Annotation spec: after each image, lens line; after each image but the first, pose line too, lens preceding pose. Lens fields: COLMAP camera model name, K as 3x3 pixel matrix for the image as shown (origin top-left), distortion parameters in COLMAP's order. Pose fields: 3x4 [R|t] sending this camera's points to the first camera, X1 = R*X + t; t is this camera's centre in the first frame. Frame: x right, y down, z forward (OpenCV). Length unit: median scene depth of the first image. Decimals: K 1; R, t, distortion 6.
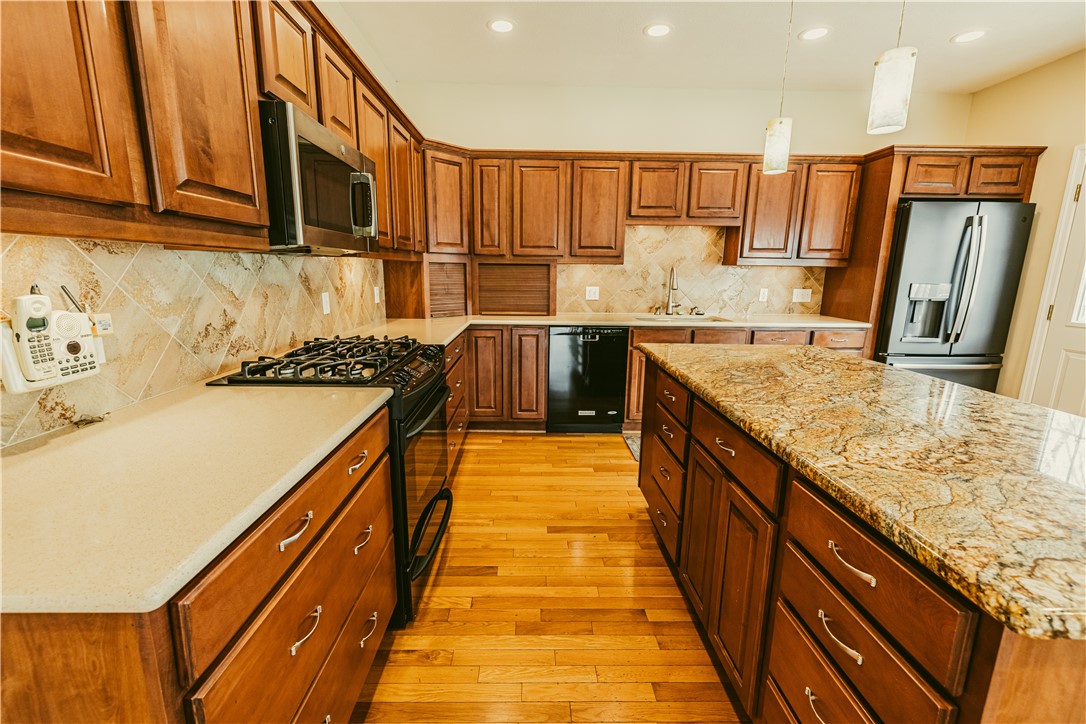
lens RADIAL K [[454.2, 0, 538.8], [0, 454.2, 360.9], [0, 0, 1]] dist [0.002407, -0.000068]
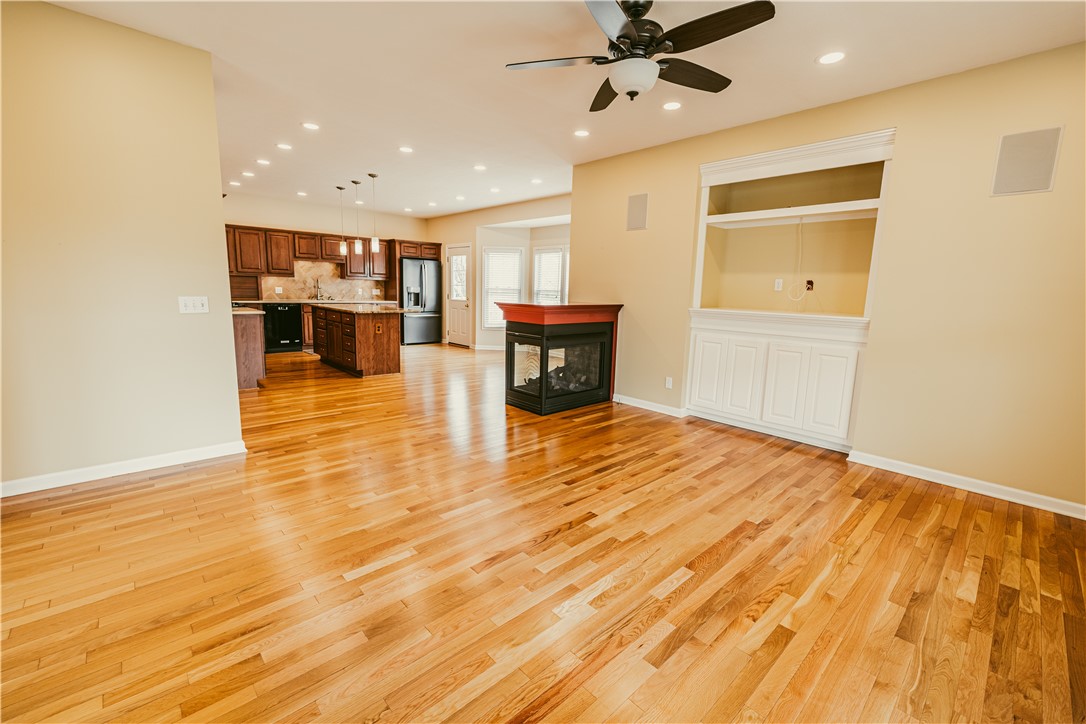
lens RADIAL K [[454.2, 0, 537.8], [0, 454.2, 360.4], [0, 0, 1]] dist [0.002407, -0.000068]
pose [[0.749398, -0.093835, 0.655438, -0.473631], [0.109382, 0.993851, 0.017221, 0.324065], [-0.653023, 0.058788, 0.755053, -1.636041]]
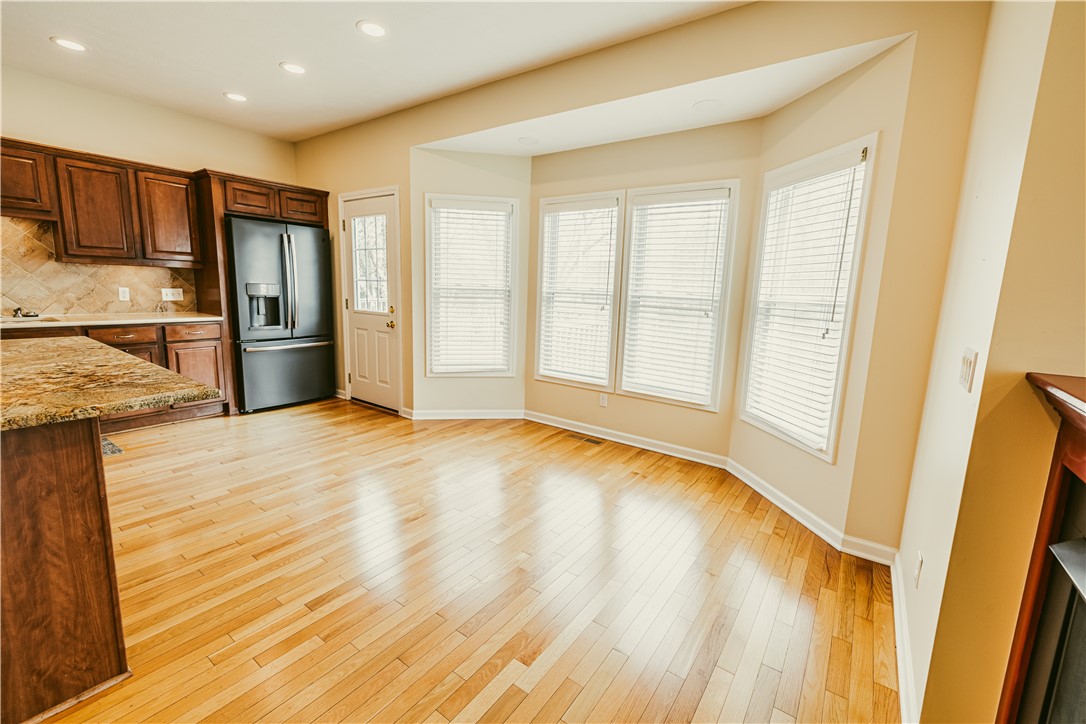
lens RADIAL K [[454.2, 0, 538.8], [0, 454.2, 359.6], [0, 0, 1]] dist [0.002407, -0.000068]
pose [[0.603342, -0.119297, 0.788510, 0.285752], [0.130699, 0.990171, 0.049801, 0.078628], [-0.786700, 0.073010, 0.613003, -0.377369]]
